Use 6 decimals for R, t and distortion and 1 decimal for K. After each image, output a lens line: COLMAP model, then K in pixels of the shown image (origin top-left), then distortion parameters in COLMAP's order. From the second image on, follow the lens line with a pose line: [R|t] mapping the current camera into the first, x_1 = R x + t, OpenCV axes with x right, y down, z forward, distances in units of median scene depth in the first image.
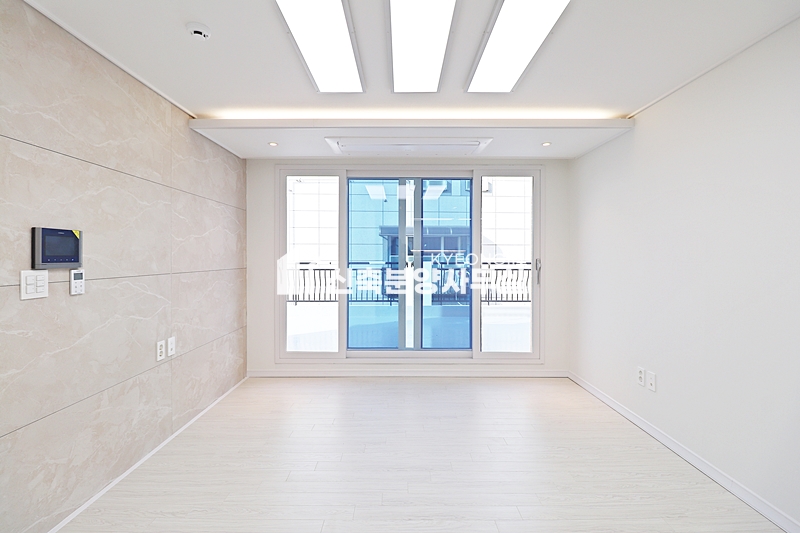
lens RADIAL K [[367.0, 0, 398.9], [0, 367.0, 258.6], [0, 0, 1]] dist [-0.004659, -0.010122]
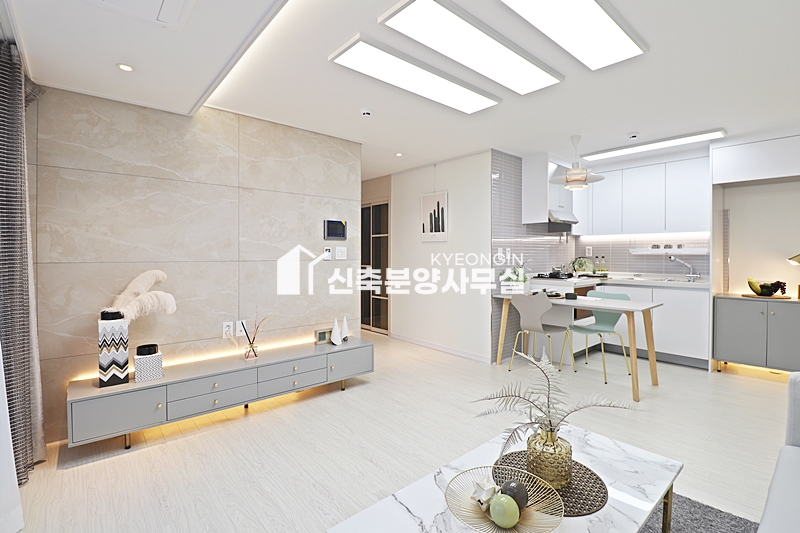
lens RADIAL K [[367.0, 0, 399.9], [0, 367.0, 257.8], [0, 0, 1]] dist [-0.004659, -0.010122]
pose [[0.652830, 0.008485, -0.757457, 0.624097], [-0.005187, 0.999964, 0.006731, 0.516972], [0.757487, -0.000465, 0.652850, 0.168323]]
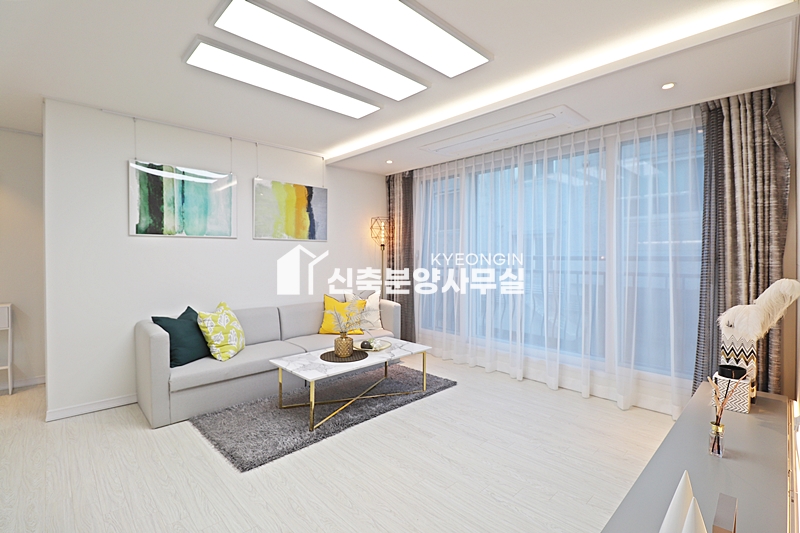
lens RADIAL K [[367.0, 0, 395.7], [0, 367.0, 258.8], [0, 0, 1]] dist [-0.004659, -0.010122]
pose [[-0.699501, -0.006315, 0.714603, -0.593890], [0.005781, 0.999878, 0.014495, 0.508197], [-0.714608, 0.014271, -0.699380, 1.365241]]
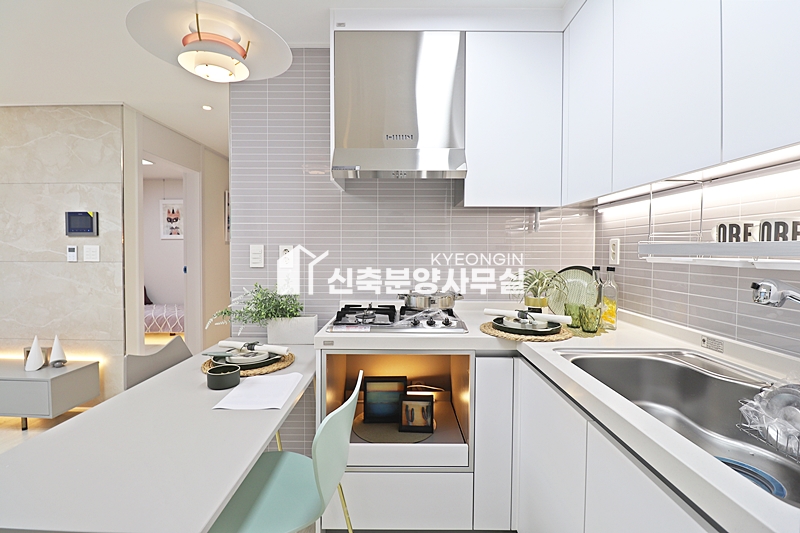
lens RADIAL K [[367.0, 0, 395.4], [0, 367.0, 259.0], [0, 0, 1]] dist [-0.004659, -0.010122]
pose [[-0.005542, 0.023788, -0.999702, 0.481339], [-0.009262, 0.999673, 0.023838, 0.491520], [0.999942, 0.009392, -0.005320, 1.907881]]
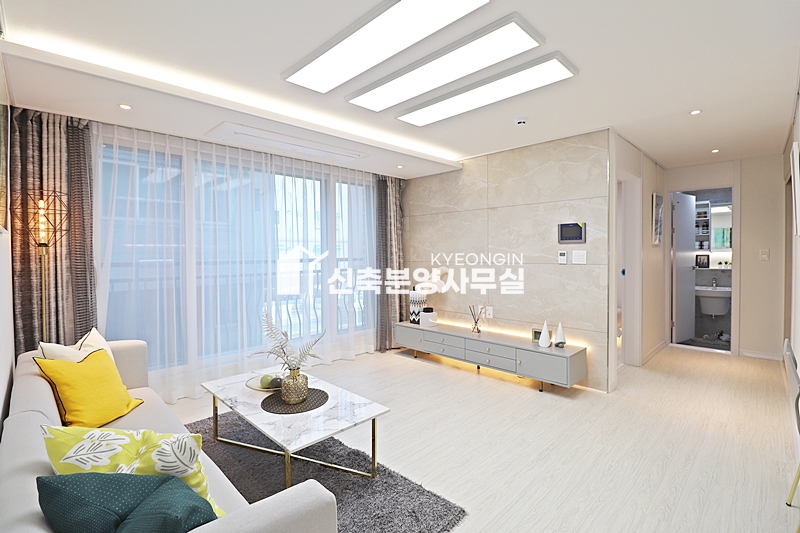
lens RADIAL K [[367.0, 0, 402.0], [0, 367.0, 259.8], [0, 0, 1]] dist [-0.004659, -0.010122]
pose [[-0.700238, 0.019476, -0.713644, 0.809138], [0.003805, 0.999715, 0.023549, 0.484617], [0.713900, 0.013775, -0.700113, 1.445012]]
